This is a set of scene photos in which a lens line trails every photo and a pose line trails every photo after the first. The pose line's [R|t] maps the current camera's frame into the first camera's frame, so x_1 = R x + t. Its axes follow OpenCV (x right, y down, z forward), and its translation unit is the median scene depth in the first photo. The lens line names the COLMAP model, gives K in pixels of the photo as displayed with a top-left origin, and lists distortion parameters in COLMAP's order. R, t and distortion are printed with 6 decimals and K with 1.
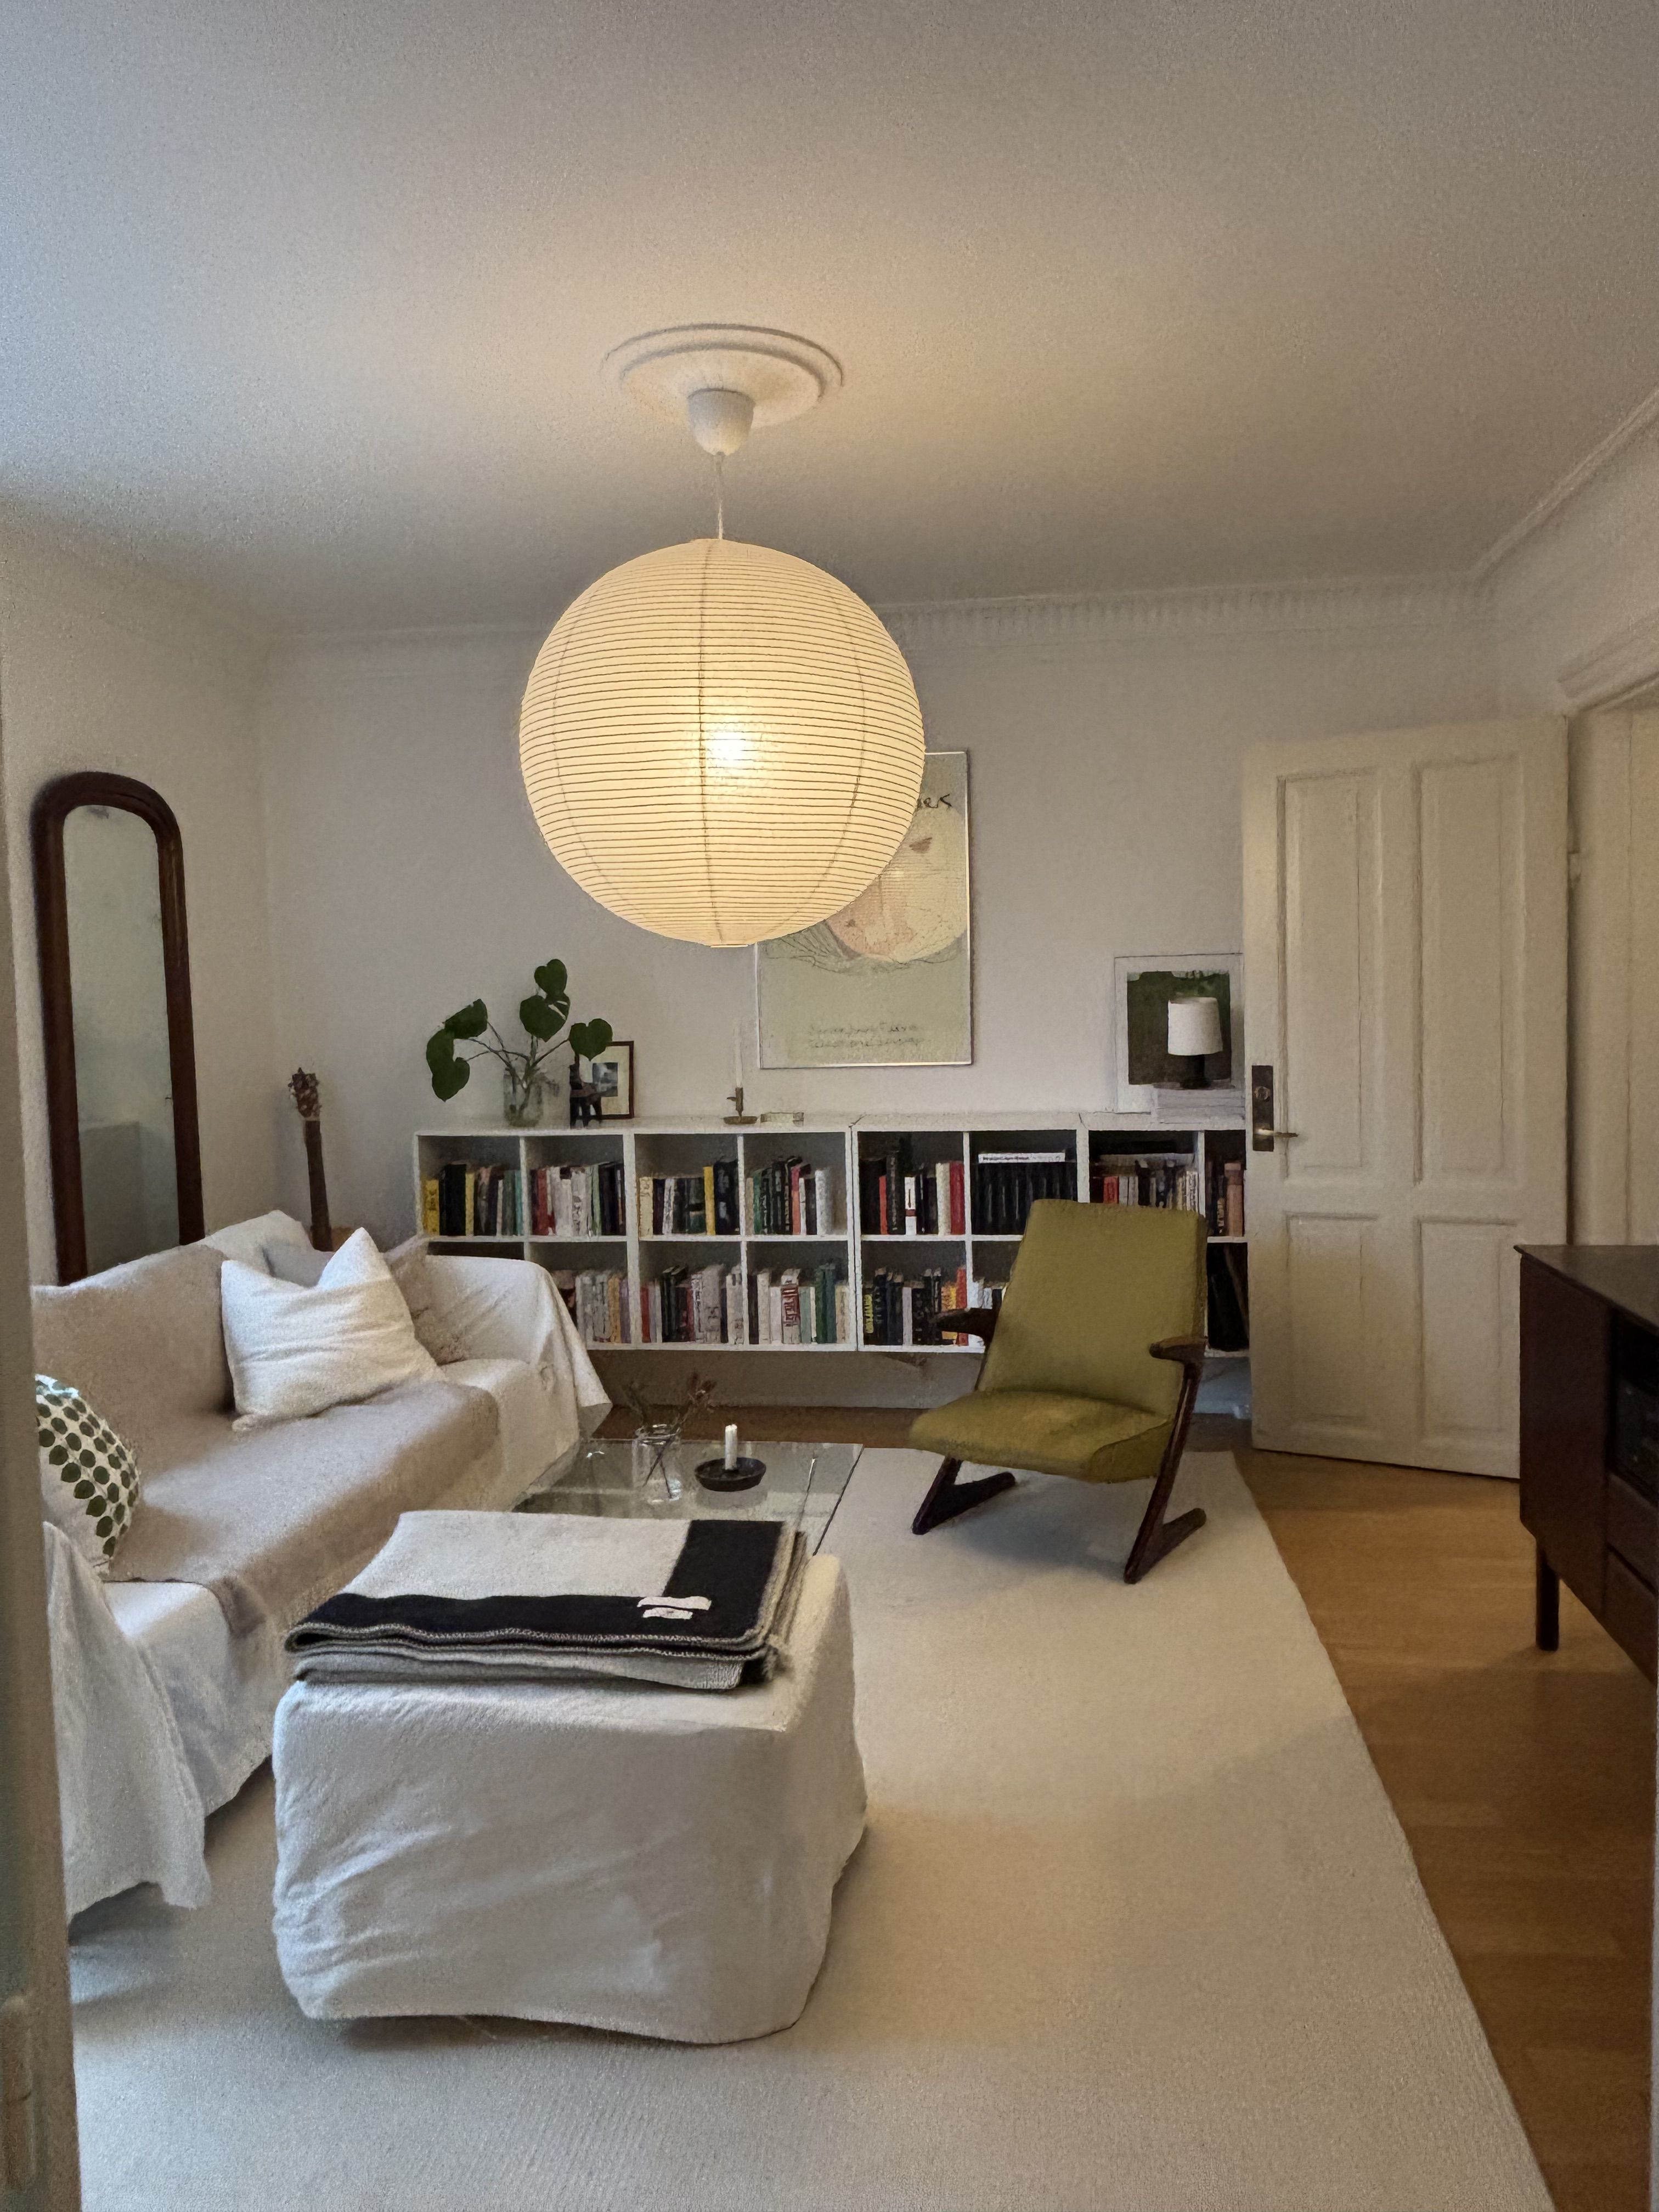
lens RADIAL K [[1449.6, 0, 829.5], [0, 1449.6, 1106.0], [0, 0, 1]] dist [-0.006898, -0.003678]
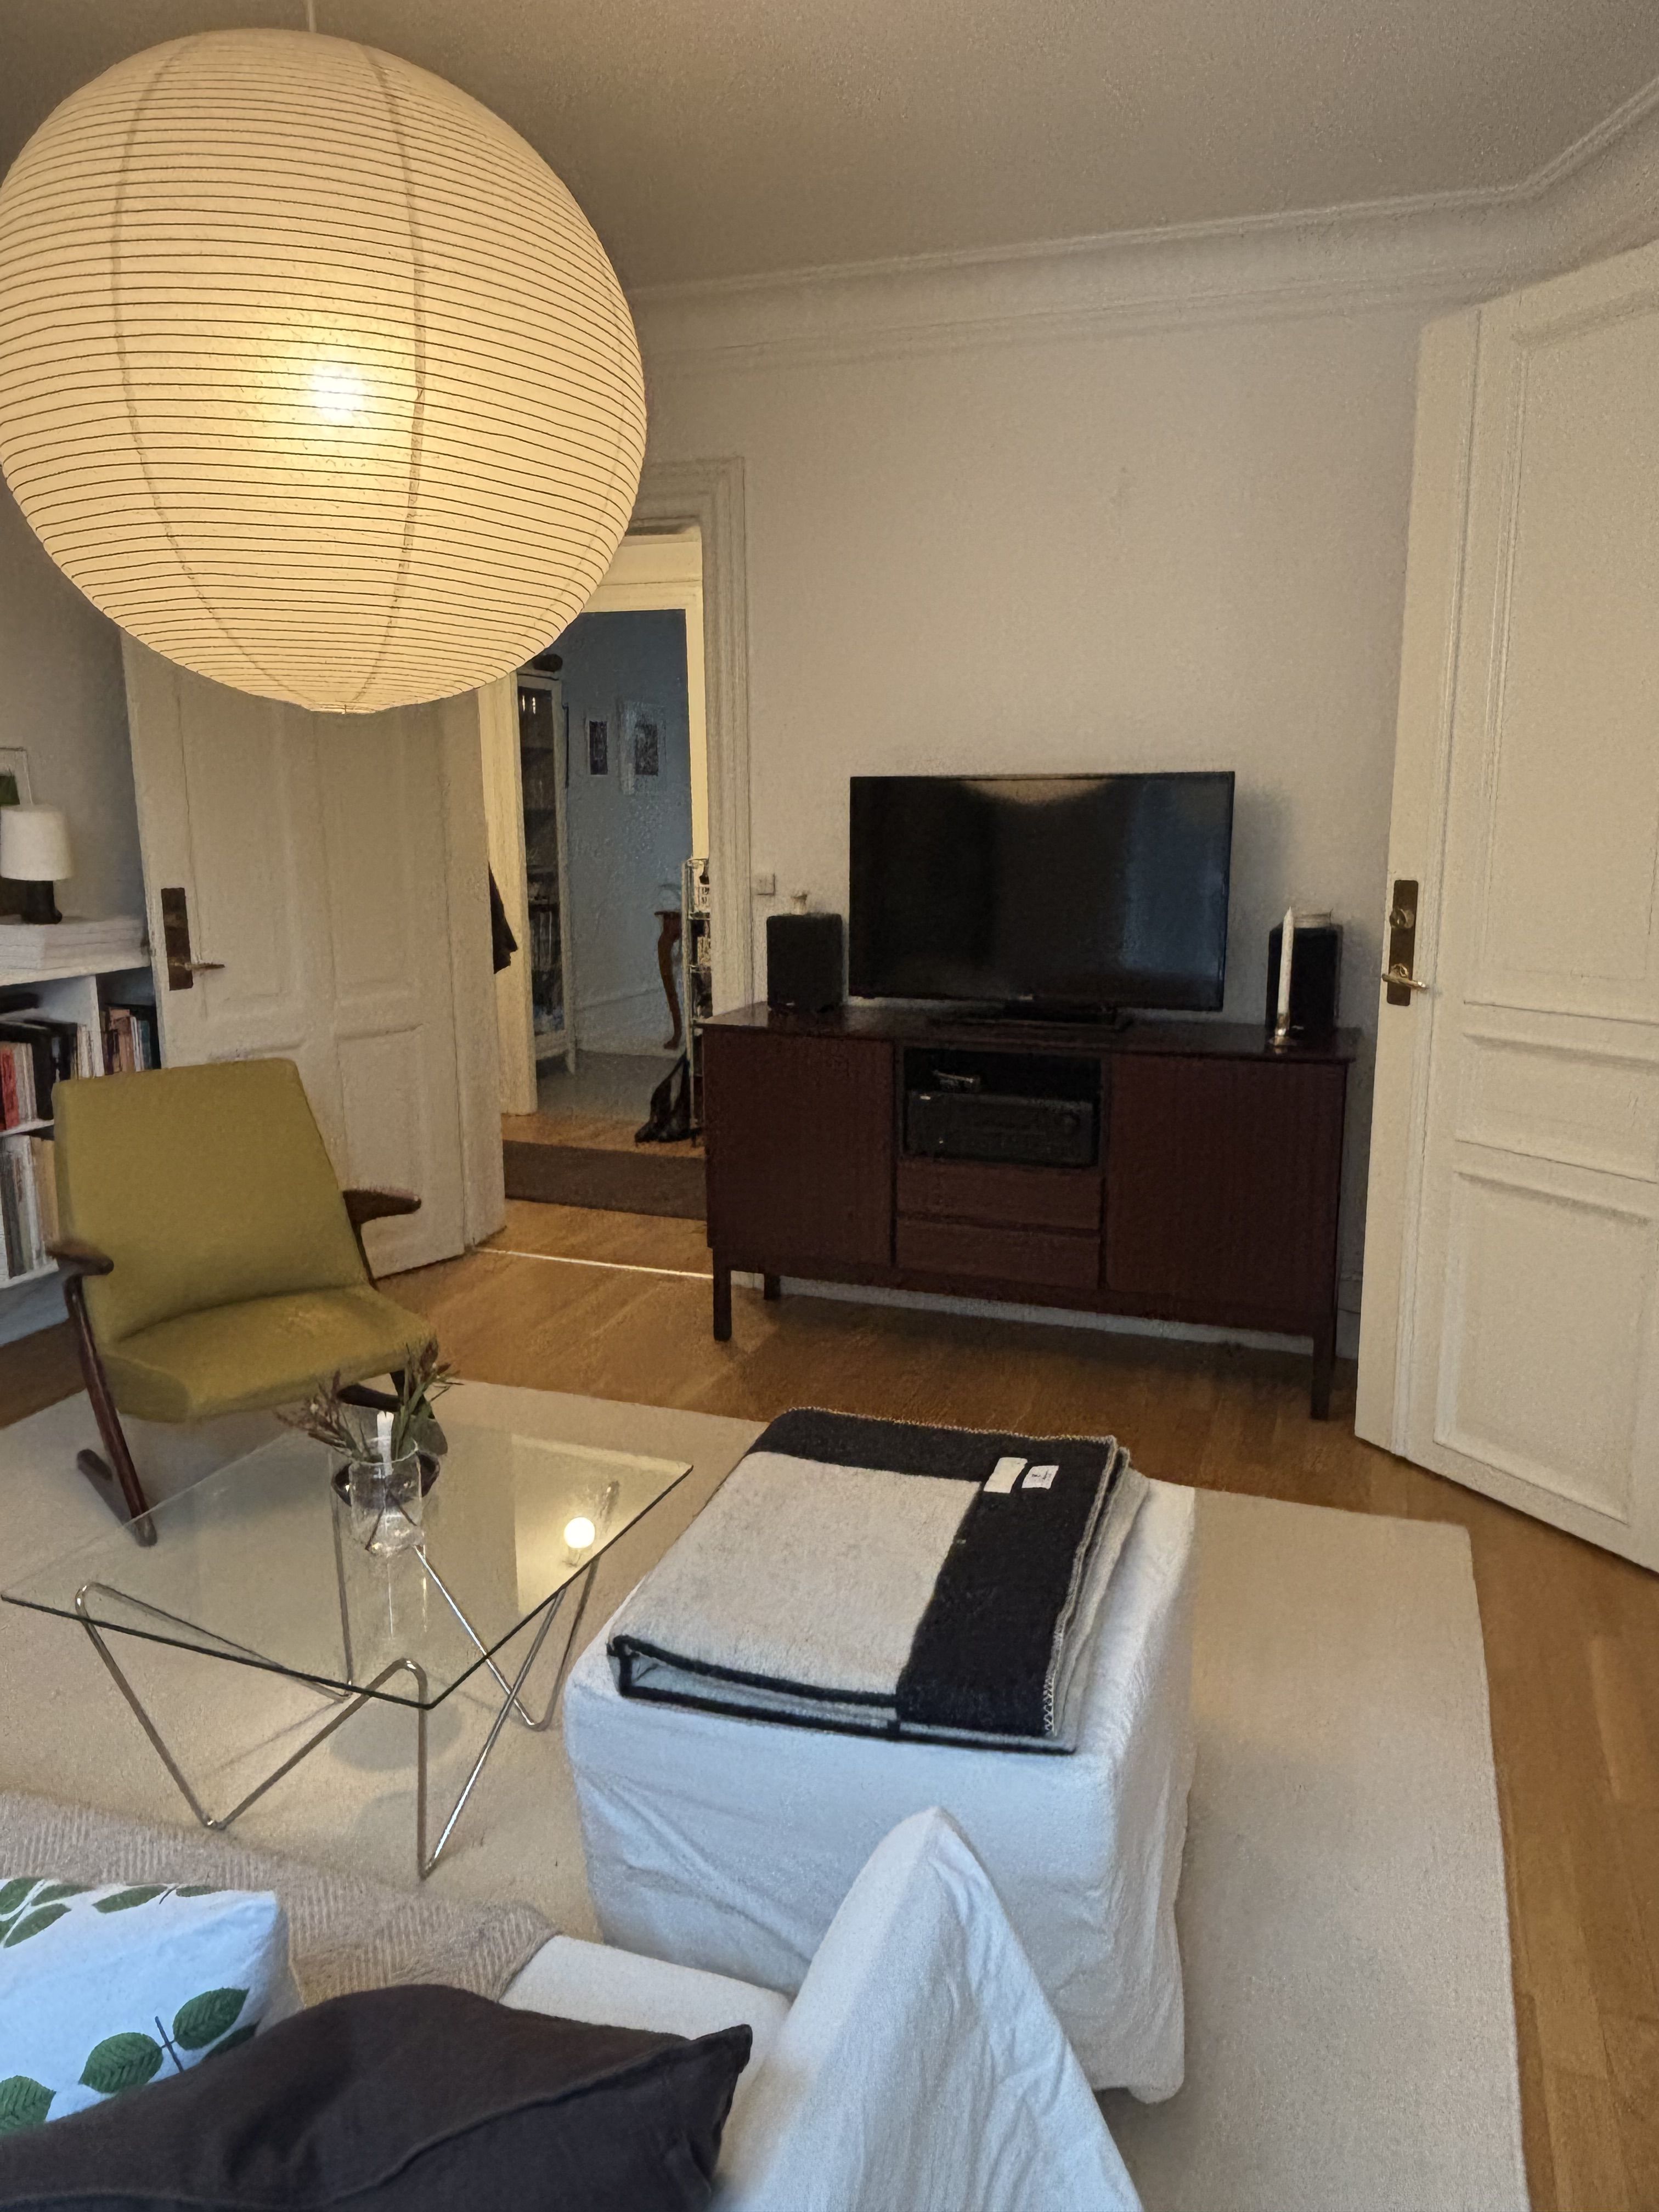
lens RADIAL K [[1449.6, 0, 829.5], [0, 1449.6, 1106.0], [0, 0, 1]] dist [-0.006898, -0.003678]
pose [[0.191541, -0.164397, 0.967618, -0.468105], [0.061330, 0.985950, 0.155372, -0.010676], [-0.979566, 0.029584, 0.198933, 0.458895]]
